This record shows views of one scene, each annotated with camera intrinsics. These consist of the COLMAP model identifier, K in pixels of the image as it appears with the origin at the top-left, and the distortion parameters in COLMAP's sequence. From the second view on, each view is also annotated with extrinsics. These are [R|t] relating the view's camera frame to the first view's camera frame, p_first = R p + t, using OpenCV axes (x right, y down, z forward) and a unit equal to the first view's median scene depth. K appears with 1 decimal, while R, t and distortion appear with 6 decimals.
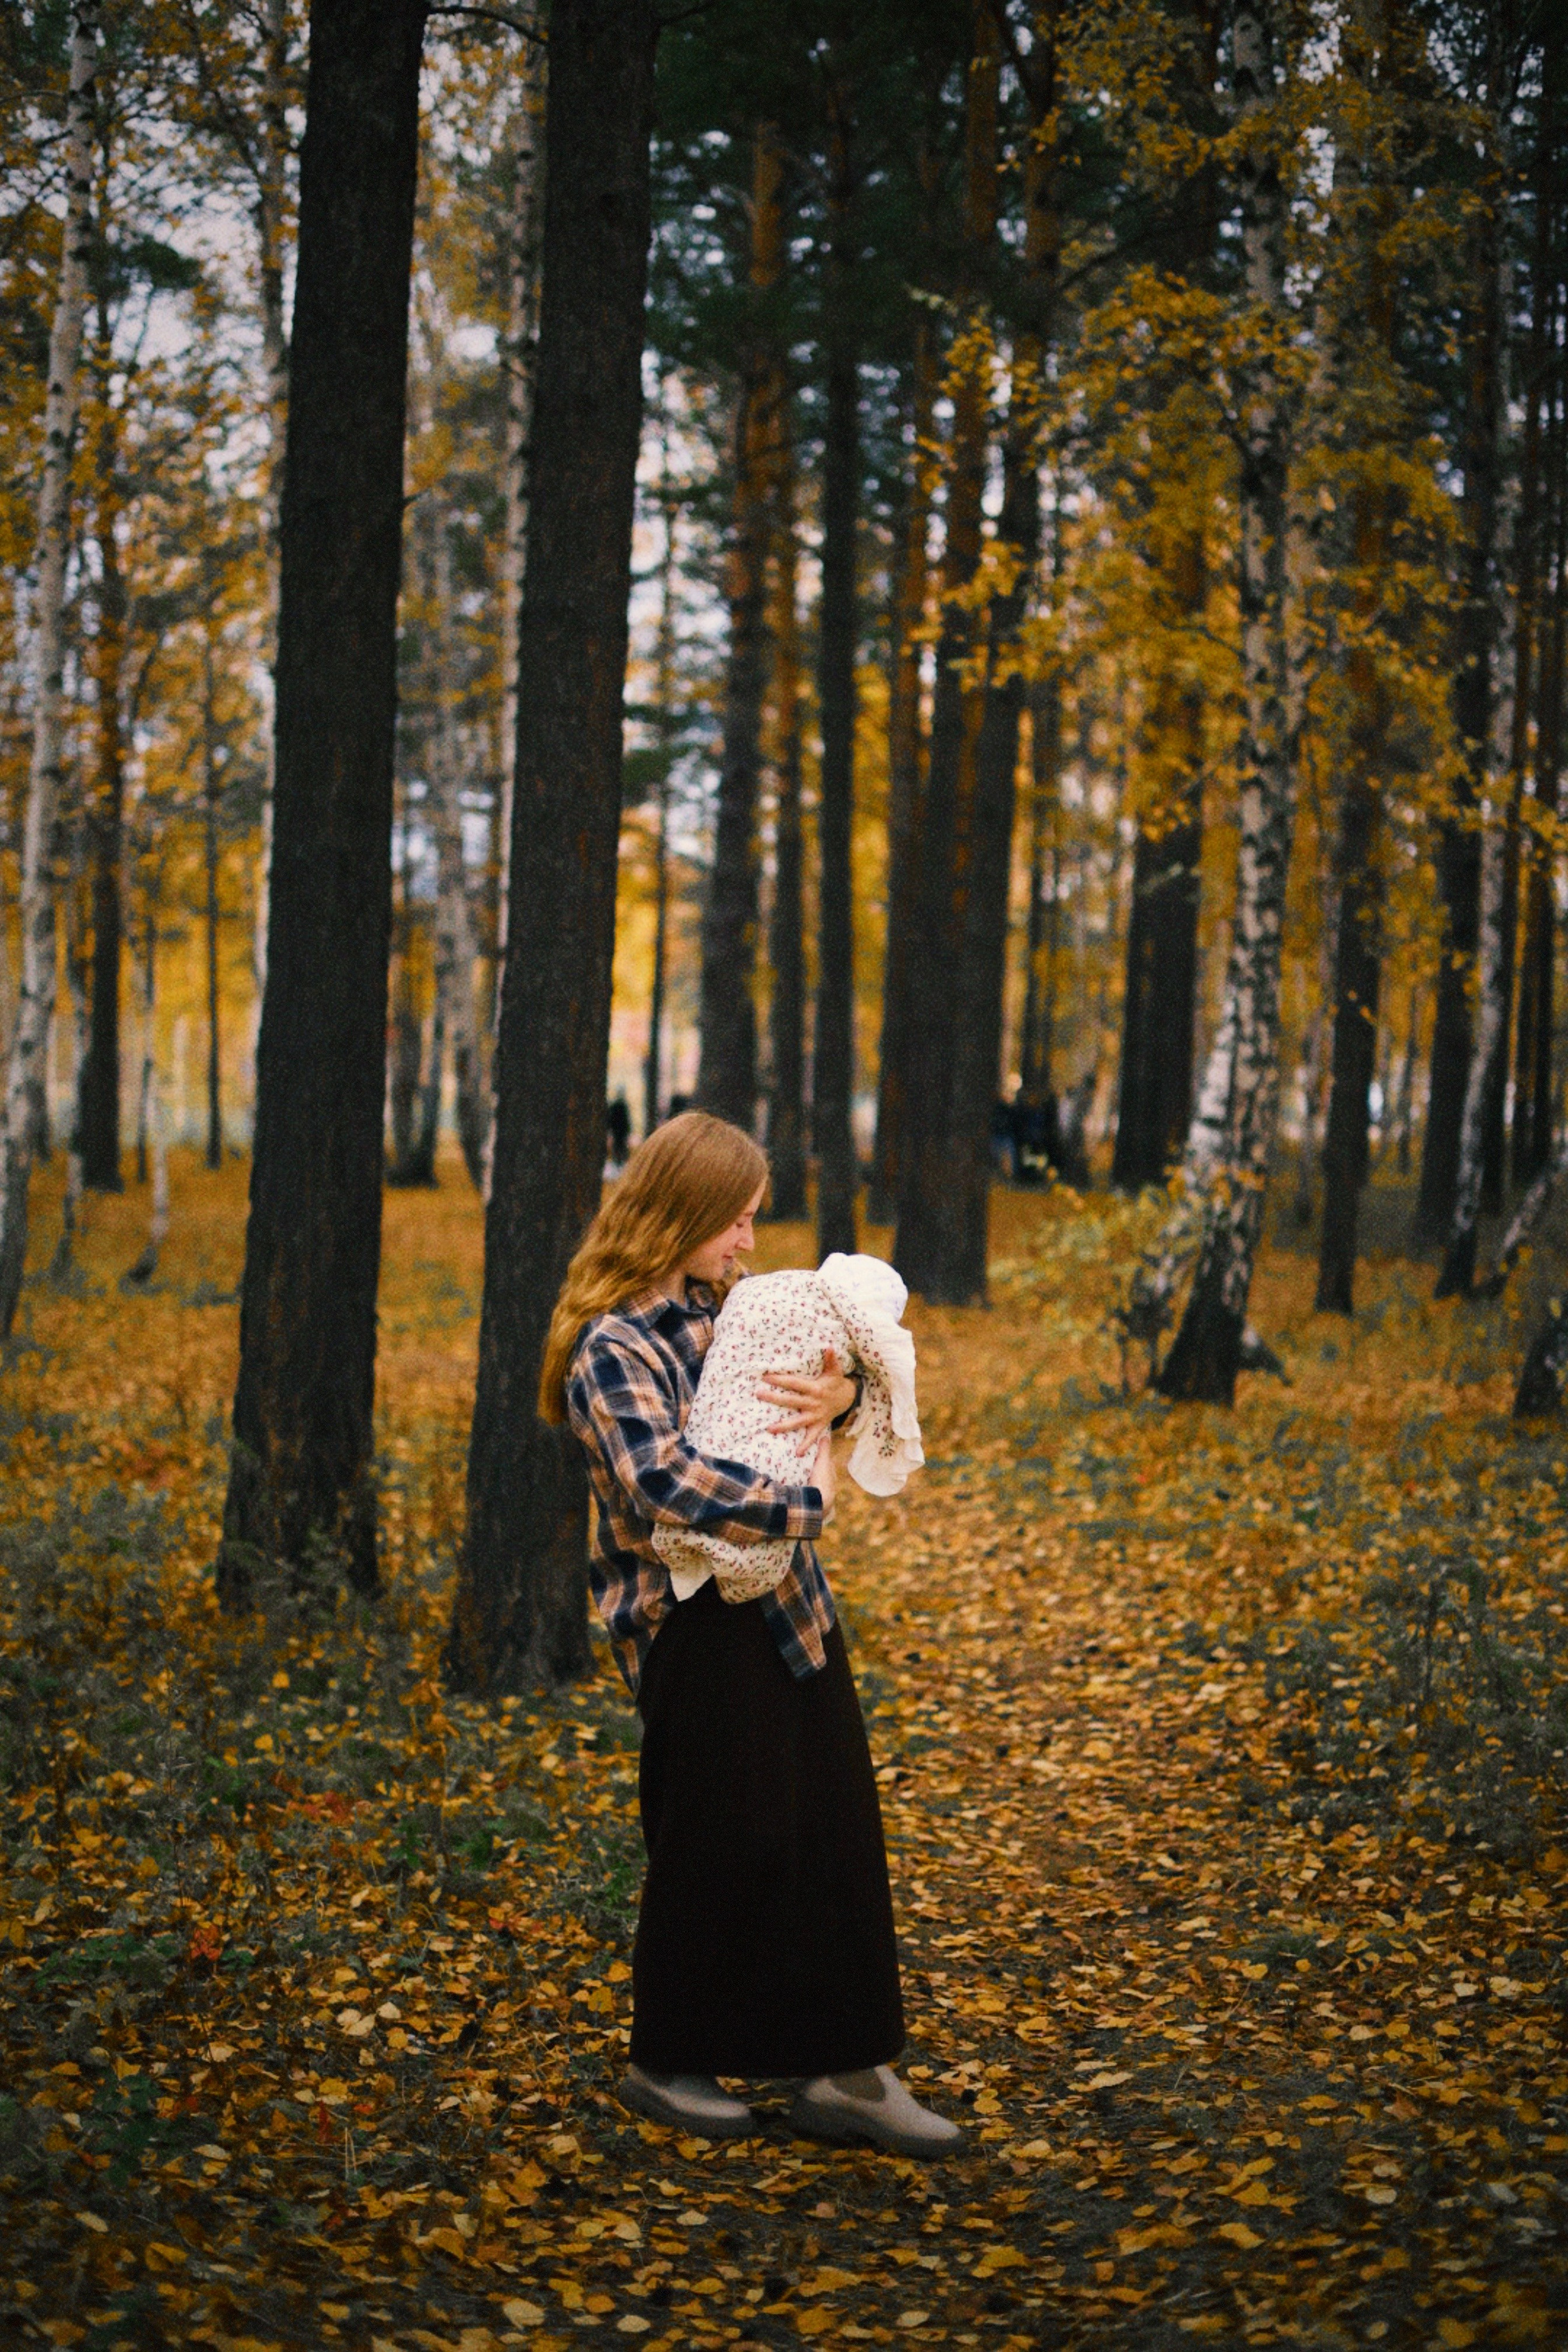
lens RADIAL K [[3235.4, 0, 788.7], [0, 3235.4, 1181.5], [0, 0, 1]] dist [0.041933, -0.234924]
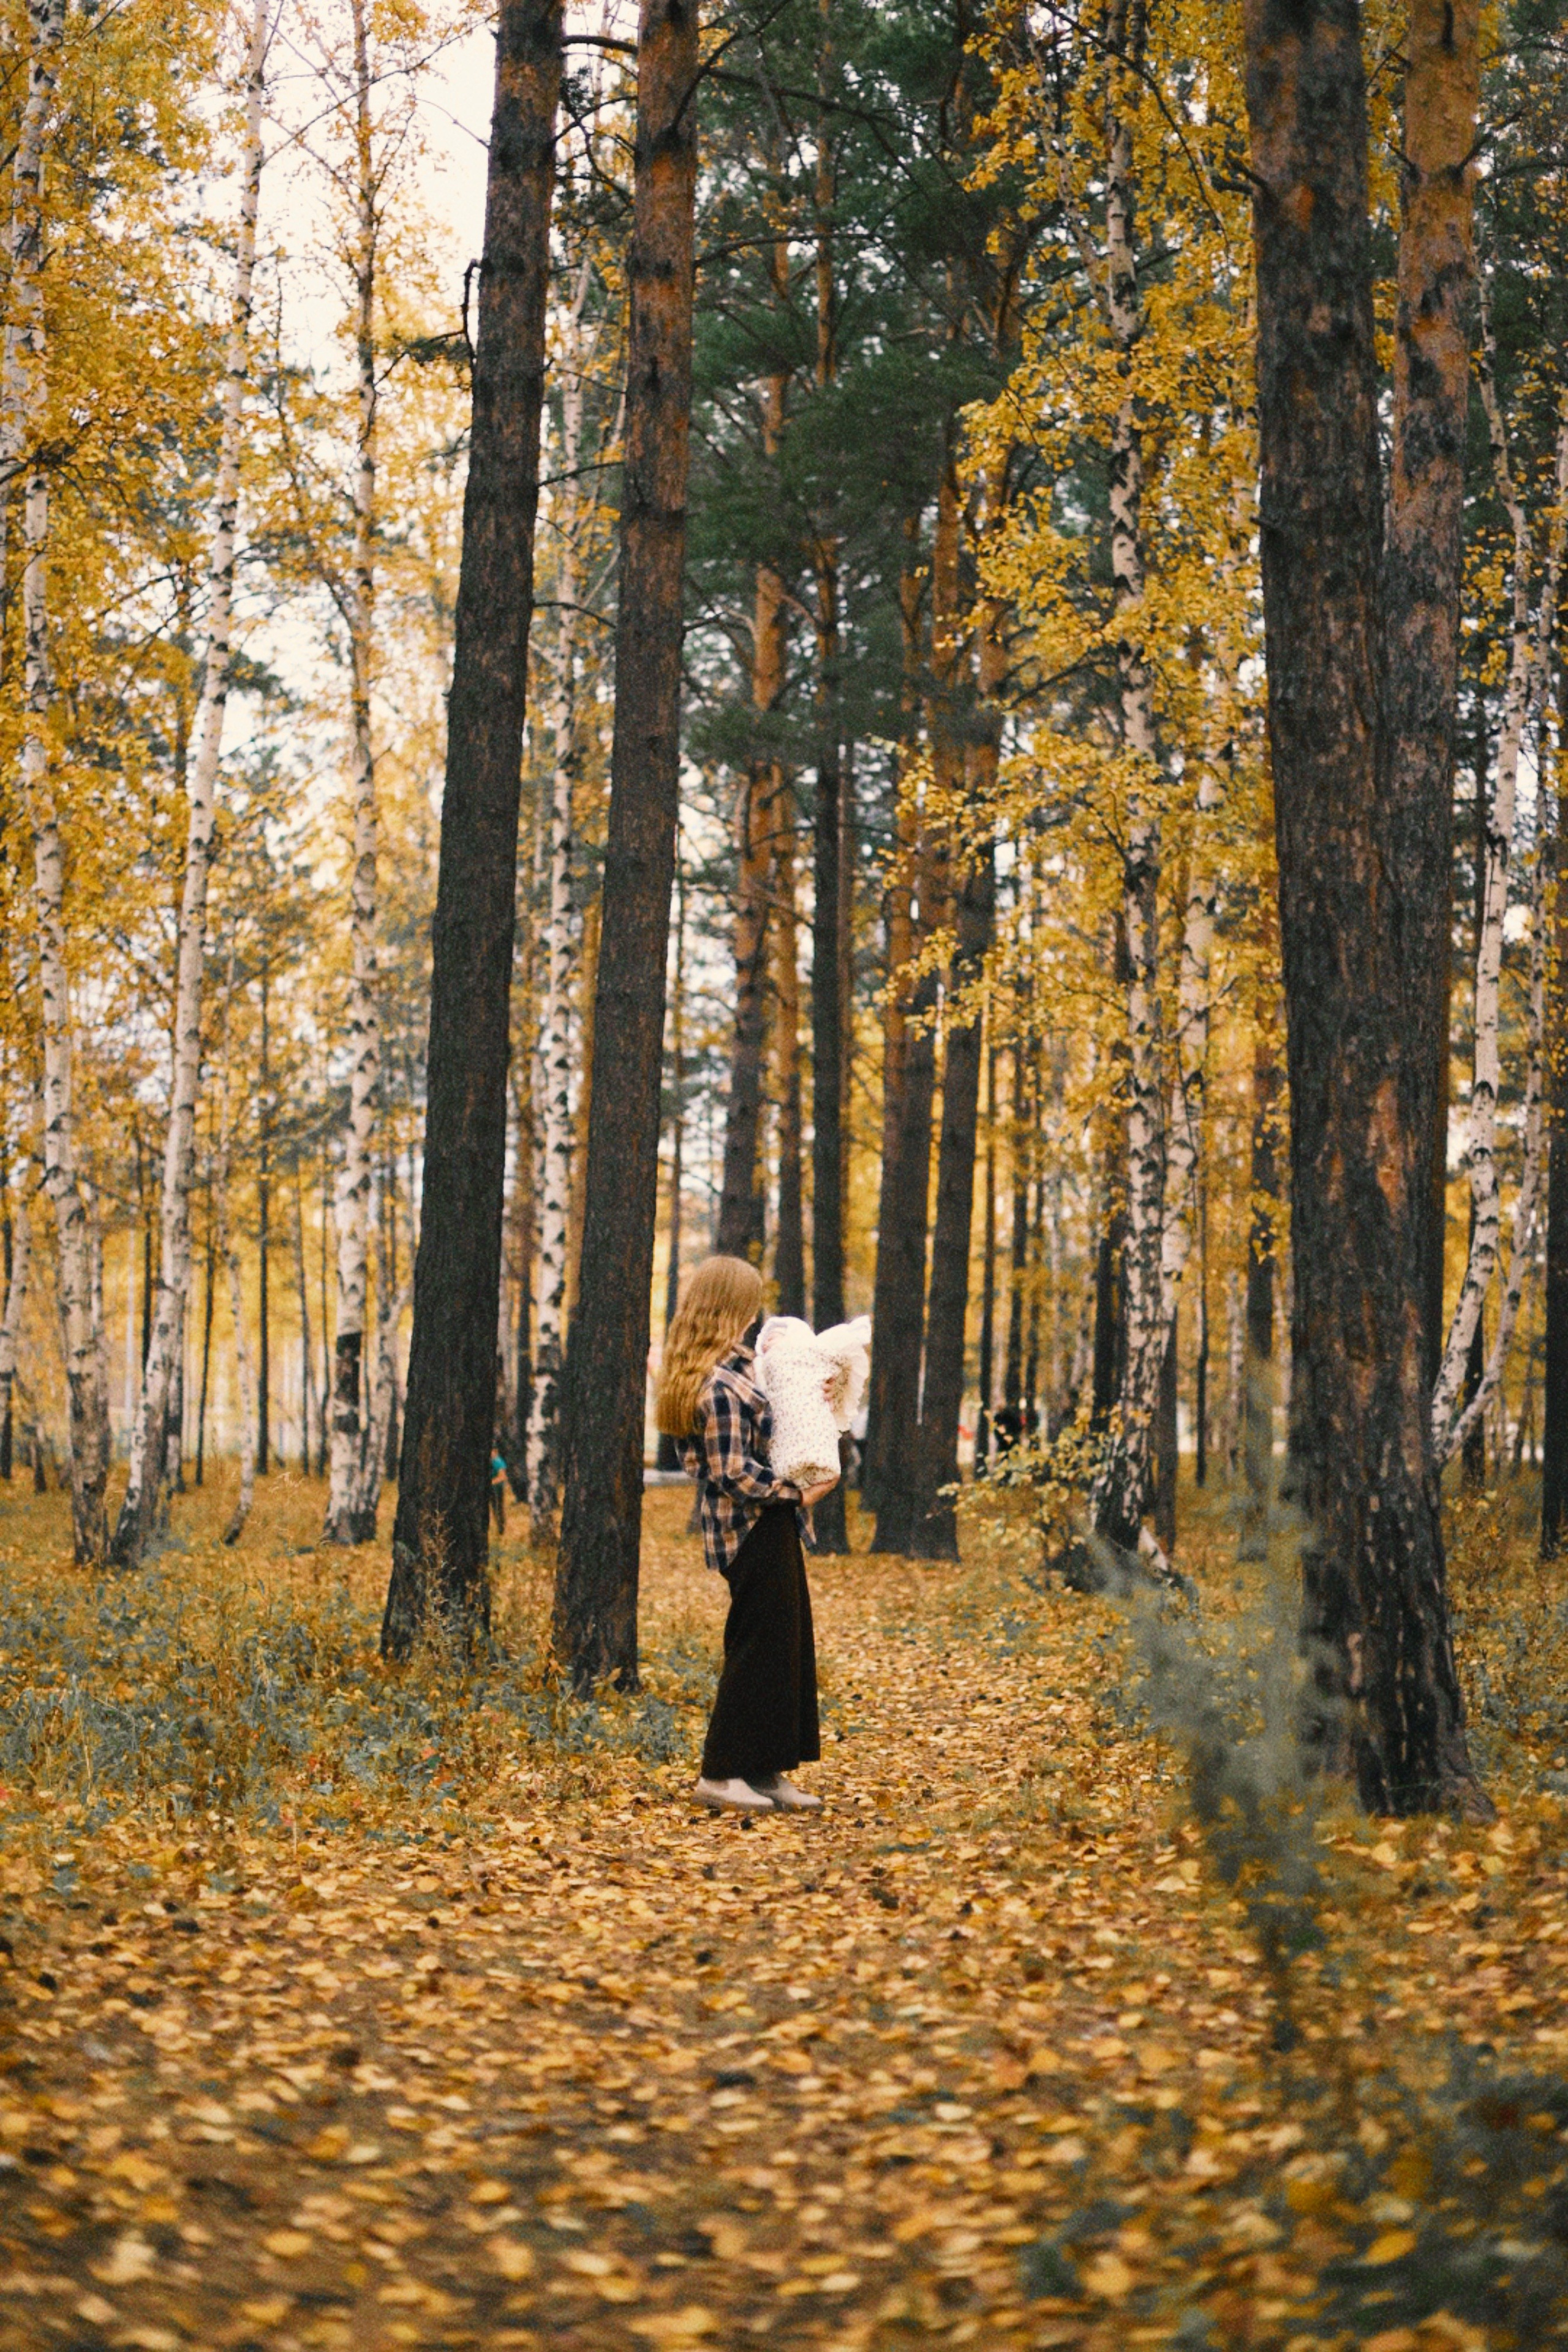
lens RADIAL K [[3294.9, 0, 787.7], [0, 3294.9, 1178.4], [0, 0, 1]] dist [0.095307, -0.301473]
pose [[0.999985, -0.003857, -0.003893, 0.008373], [0.003422, 0.994354, -0.106054, 0.043067], [0.004281, 0.106039, 0.994353, -0.305565]]
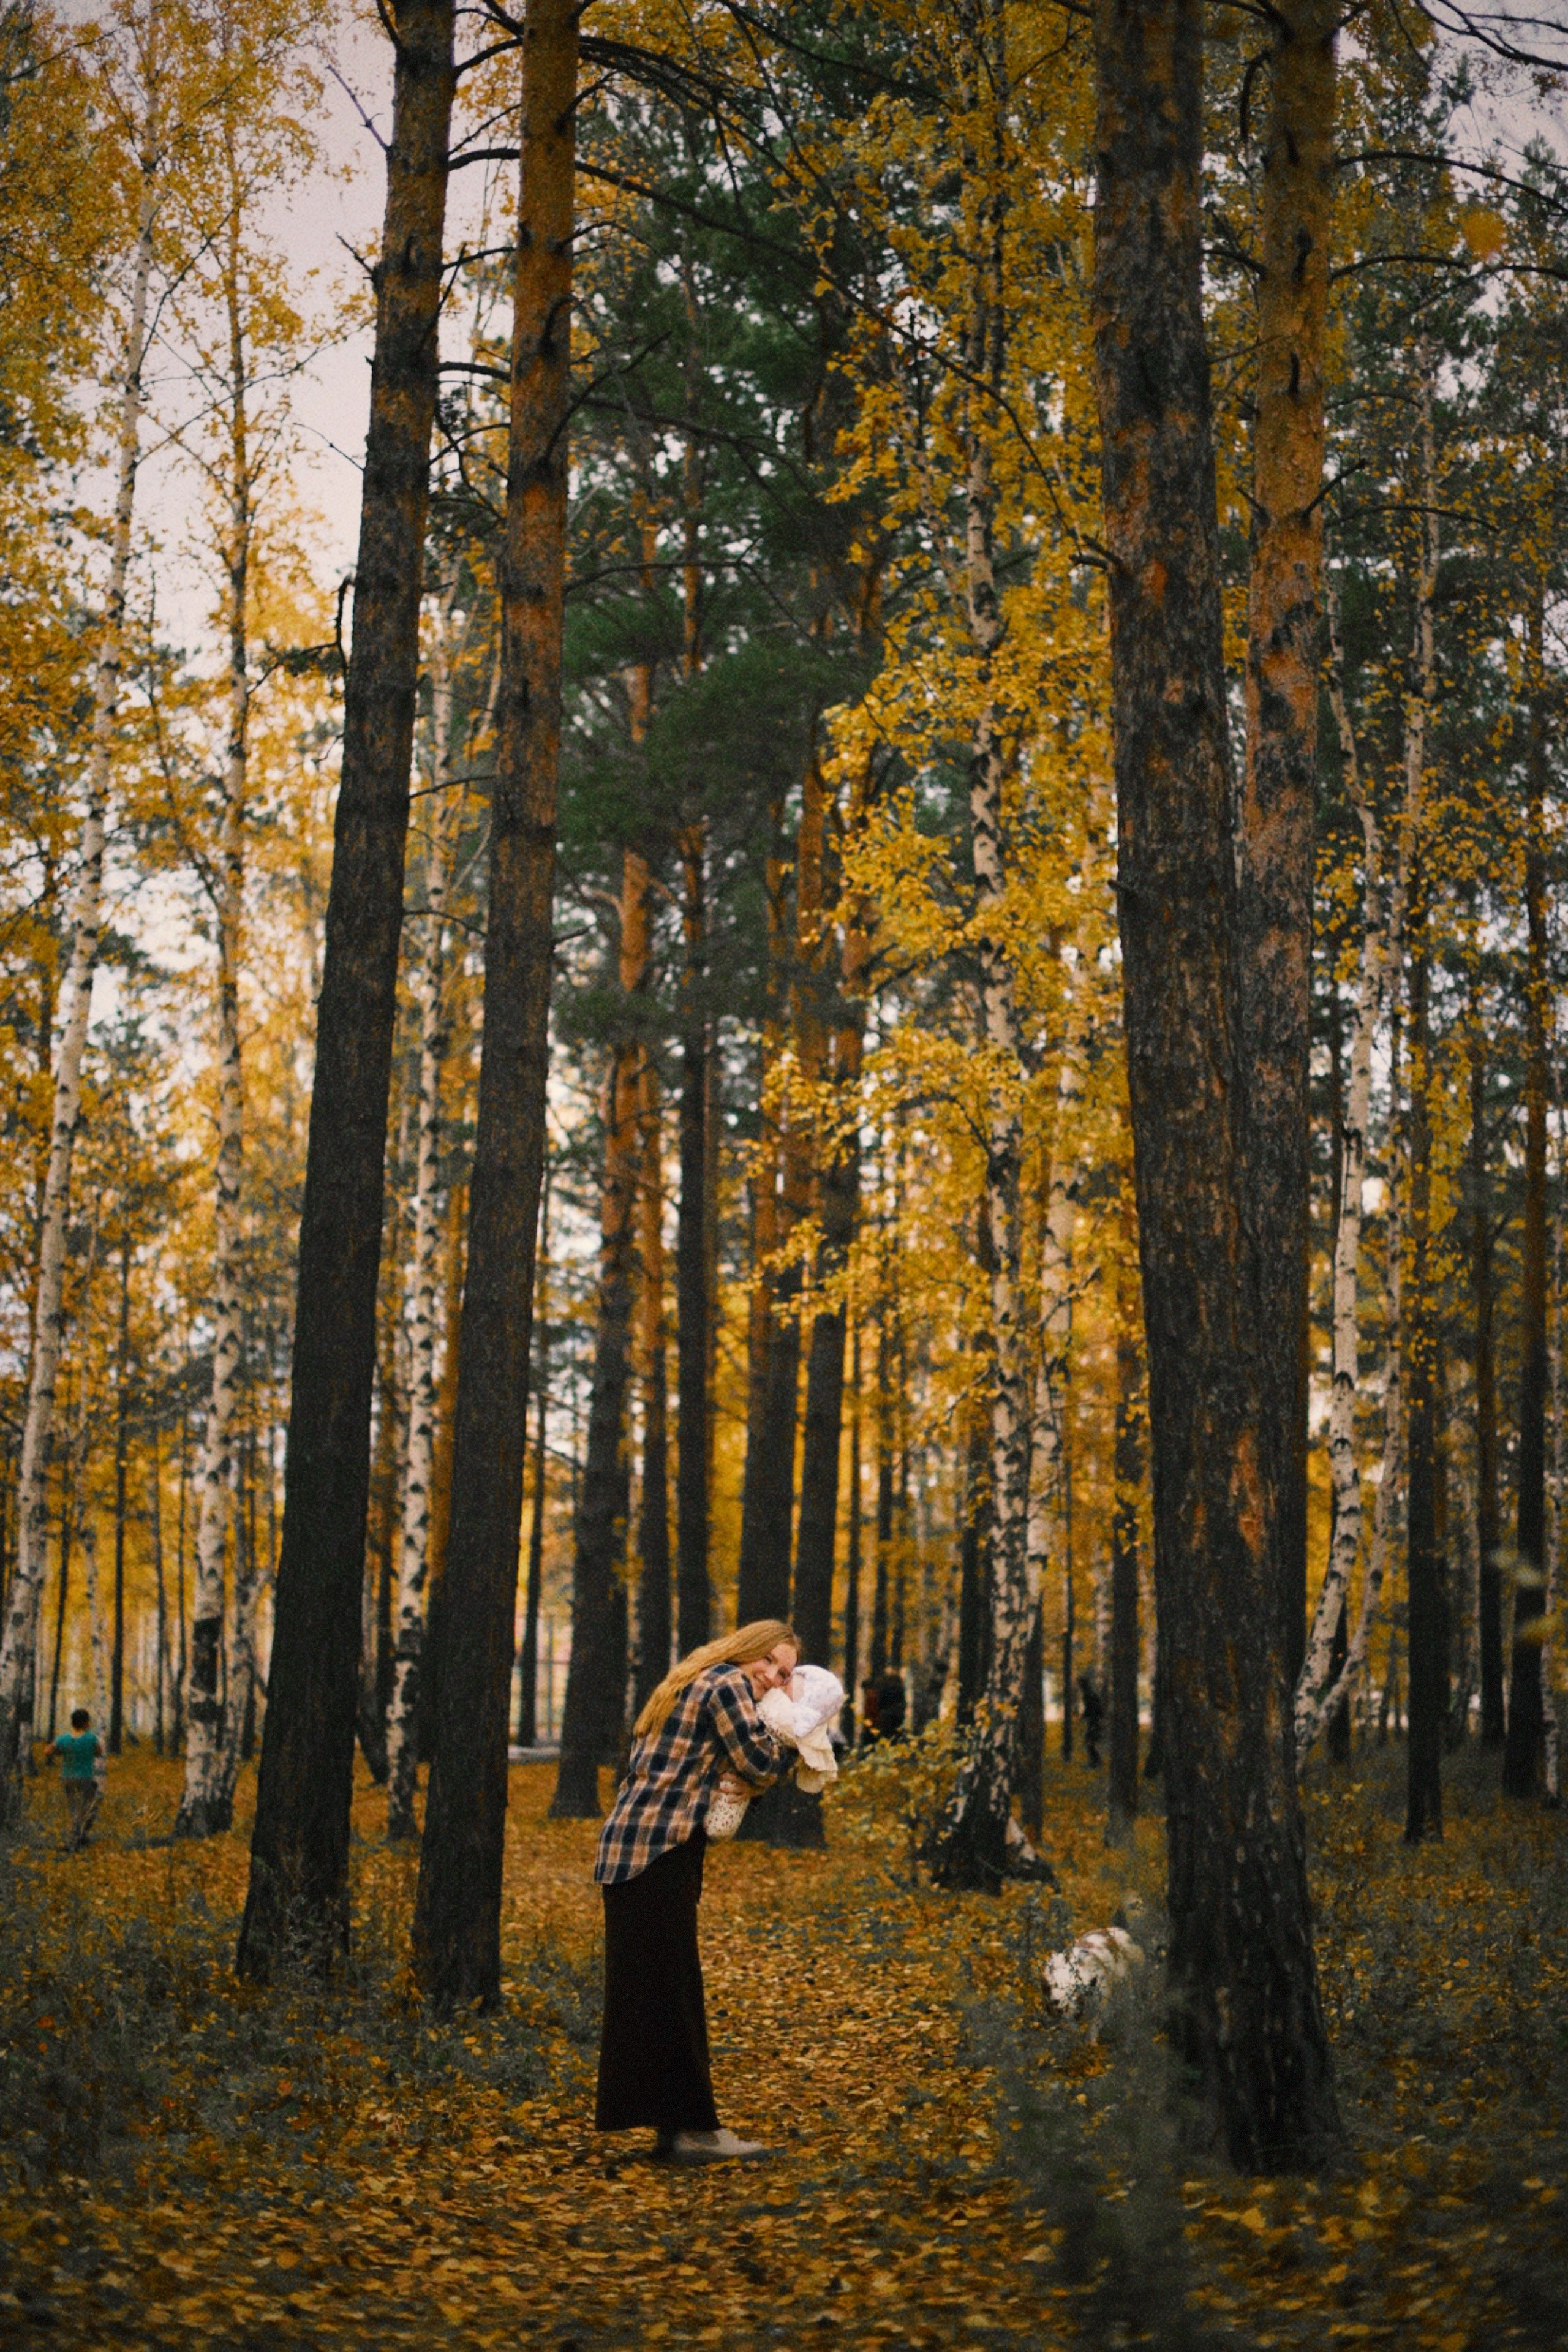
lens RADIAL K [[3299.2, 0, 785.8], [0, 3299.2, 1177.7], [0, 0, 1]] dist [0.101112, -0.375080]
pose [[0.999323, -0.001132, 0.036766, 0.007759], [0.007835, 0.983135, -0.182714, 0.030559], [-0.035939, 0.182878, 0.982479, -0.312322]]
